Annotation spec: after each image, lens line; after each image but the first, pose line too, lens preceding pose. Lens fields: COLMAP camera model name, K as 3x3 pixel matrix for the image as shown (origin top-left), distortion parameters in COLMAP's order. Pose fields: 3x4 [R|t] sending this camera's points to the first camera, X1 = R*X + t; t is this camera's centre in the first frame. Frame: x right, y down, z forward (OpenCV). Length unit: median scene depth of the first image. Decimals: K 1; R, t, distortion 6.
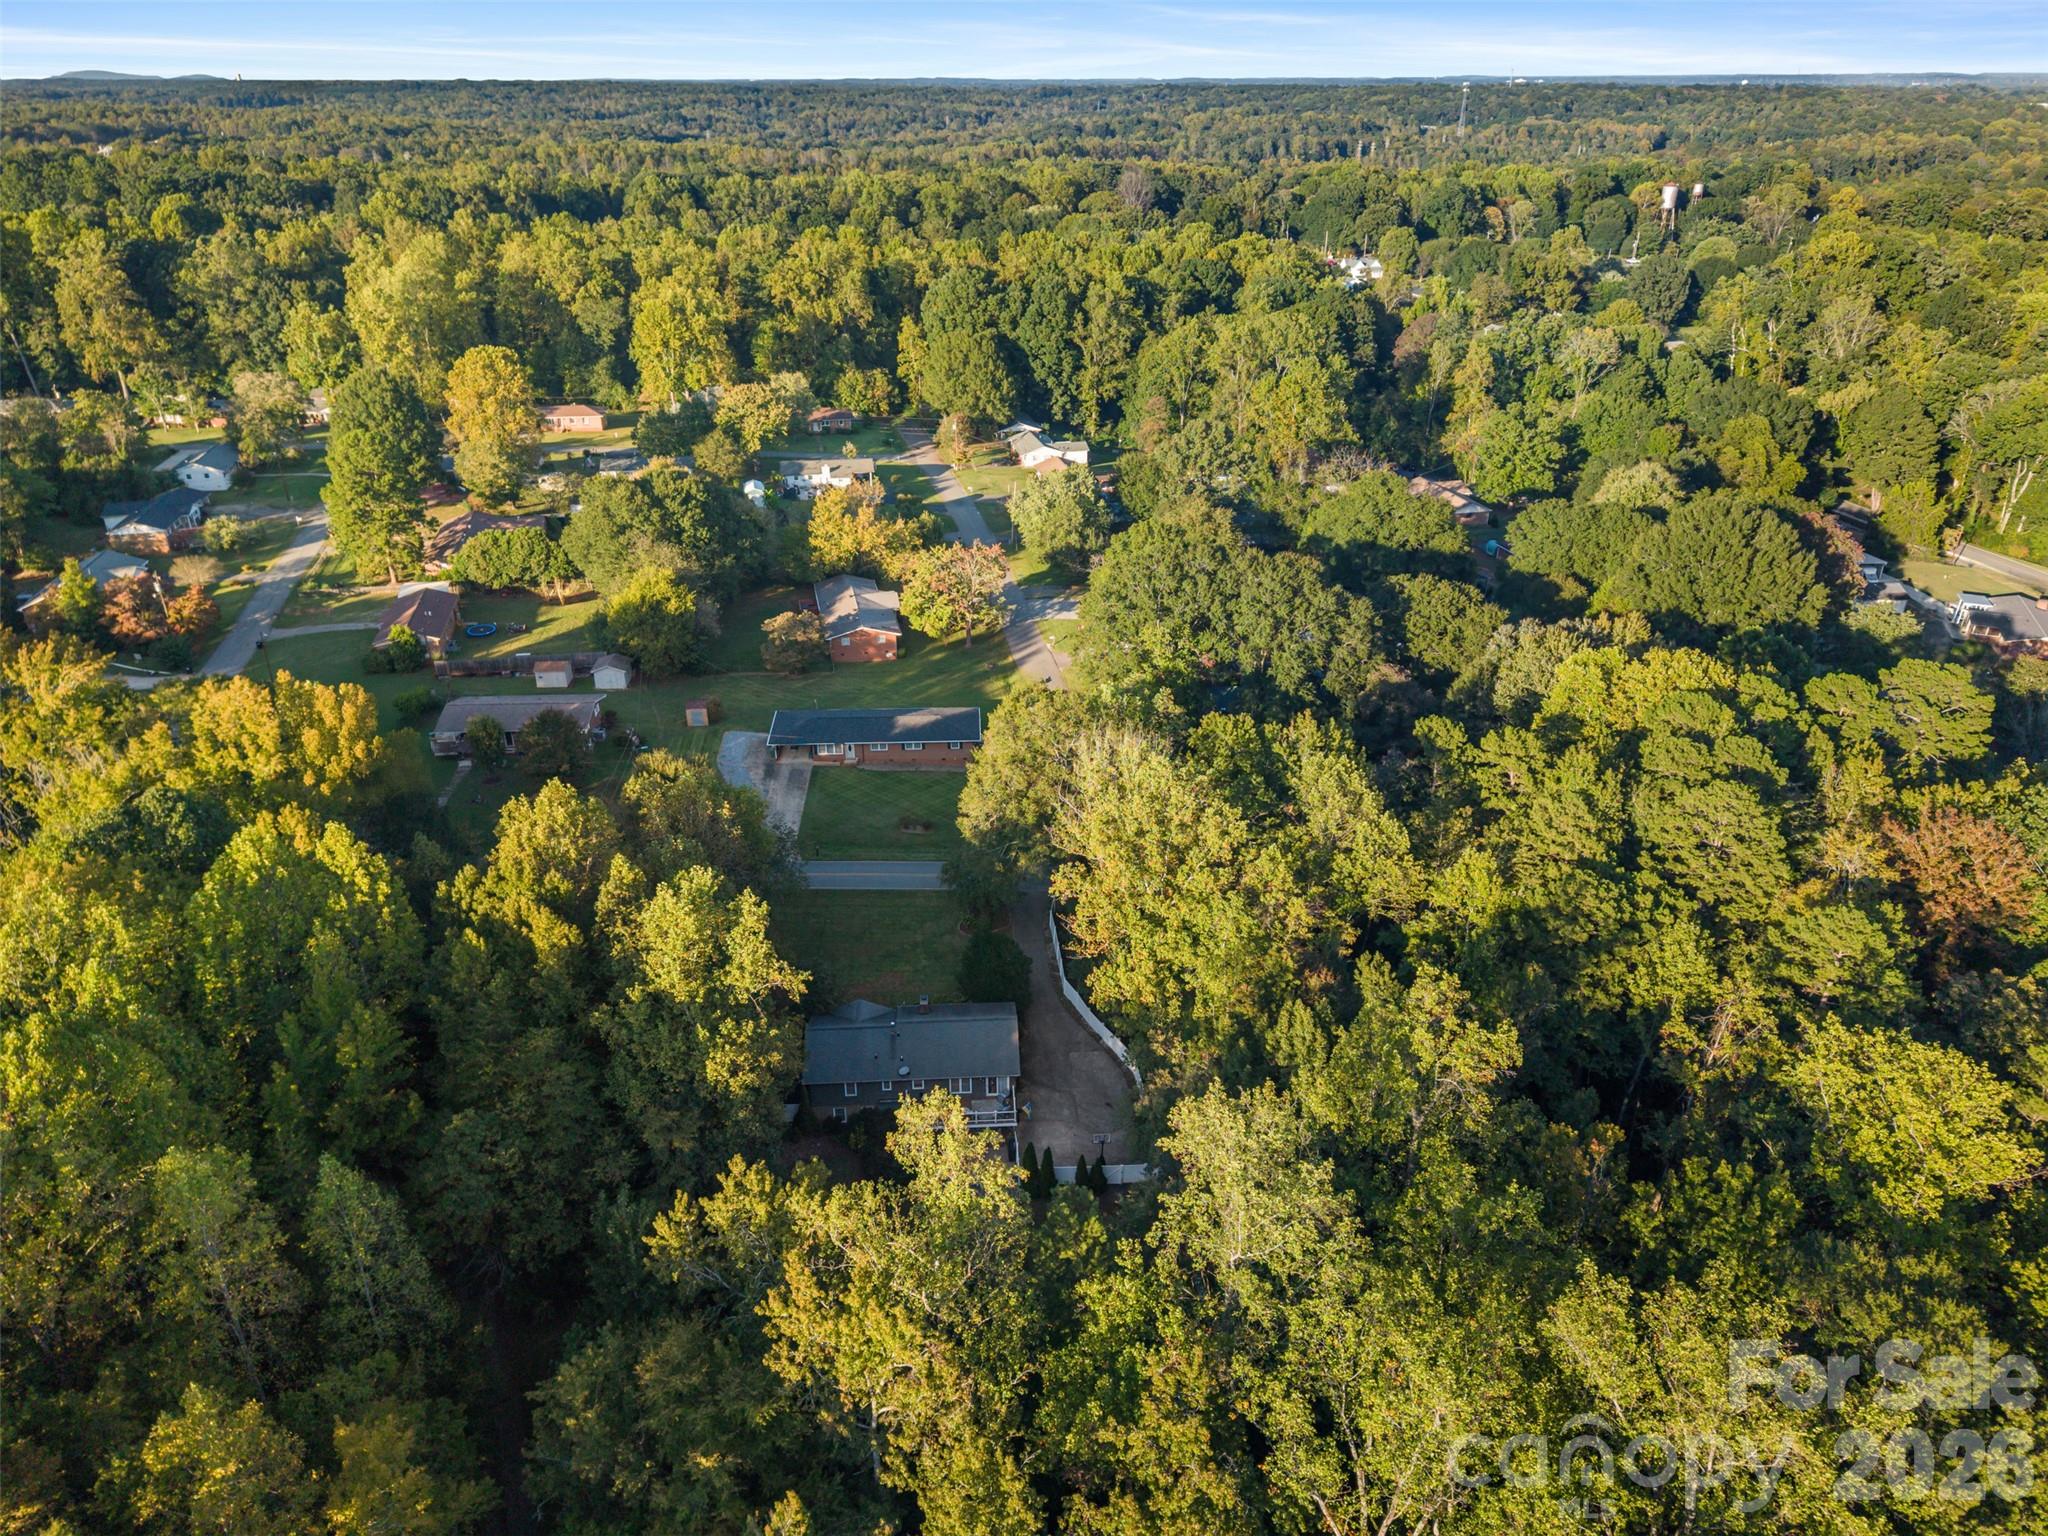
lens RADIAL K [[1454.1, 0, 1024.0], [0, 1454.1, 768.0], [0, 0, 1]] dist [0.055901, -0.102587]
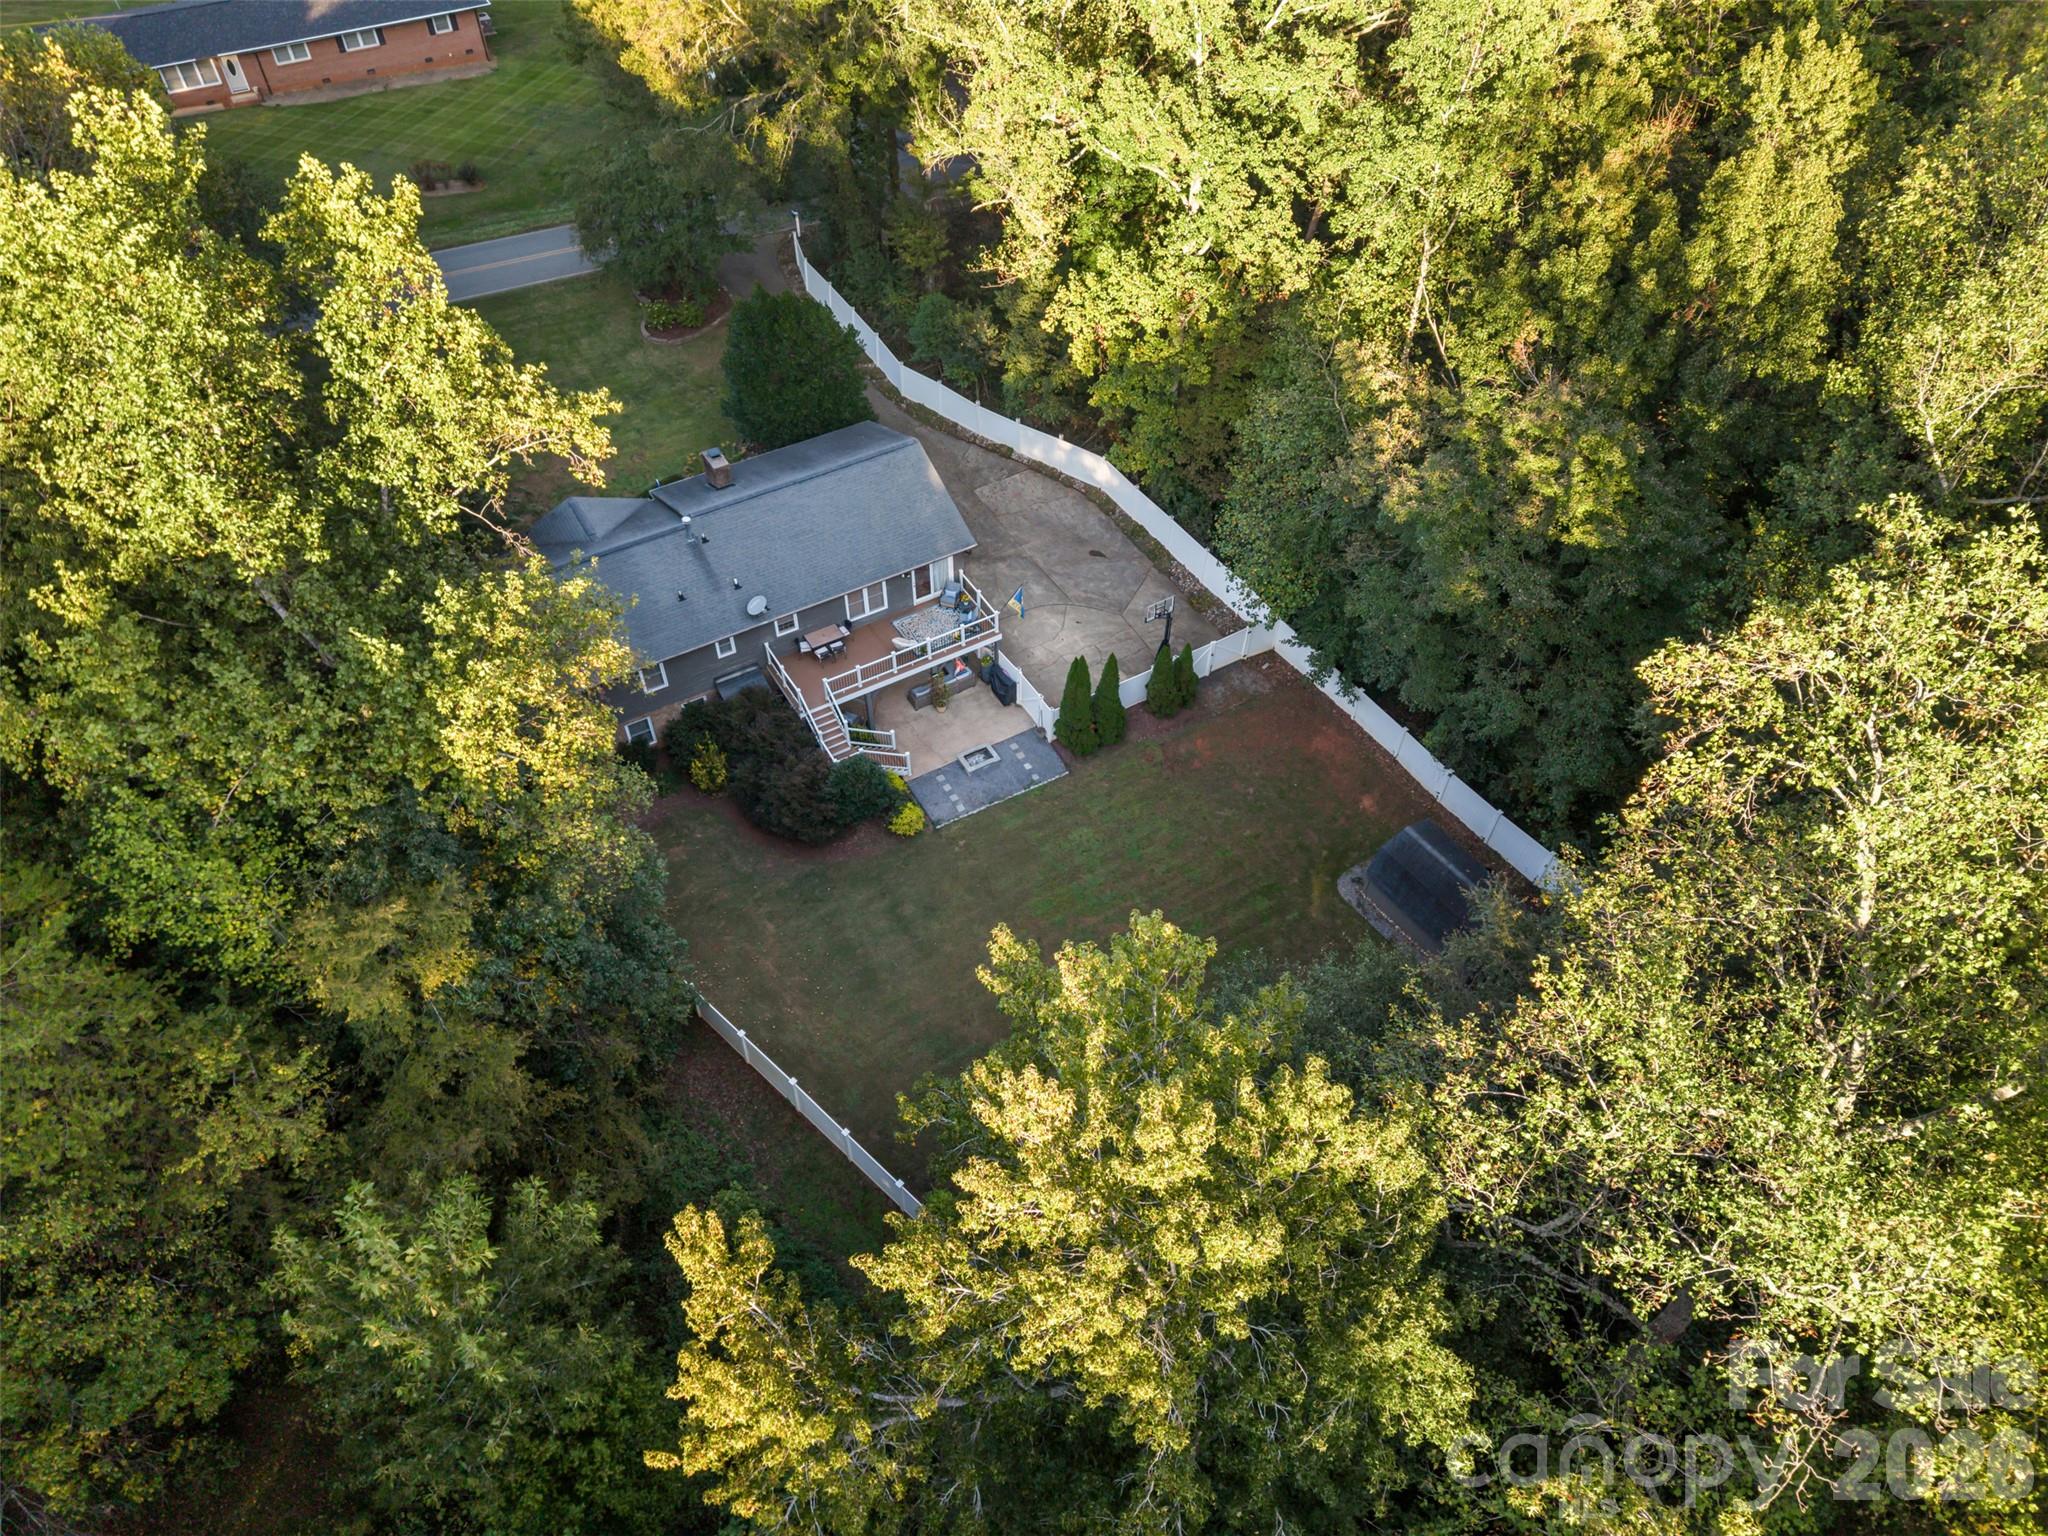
lens RADIAL K [[1402.8, 0, 1024.0], [0, 1402.8, 768.0], [0, 0, 1]] dist [0.054659, -0.040913]
pose [[0.883390, -0.345501, 0.316624, -0.095047], [0.208571, 0.894879, 0.394576, 0.053014], [-0.419666, -0.282526, 0.862589, 0.315456]]
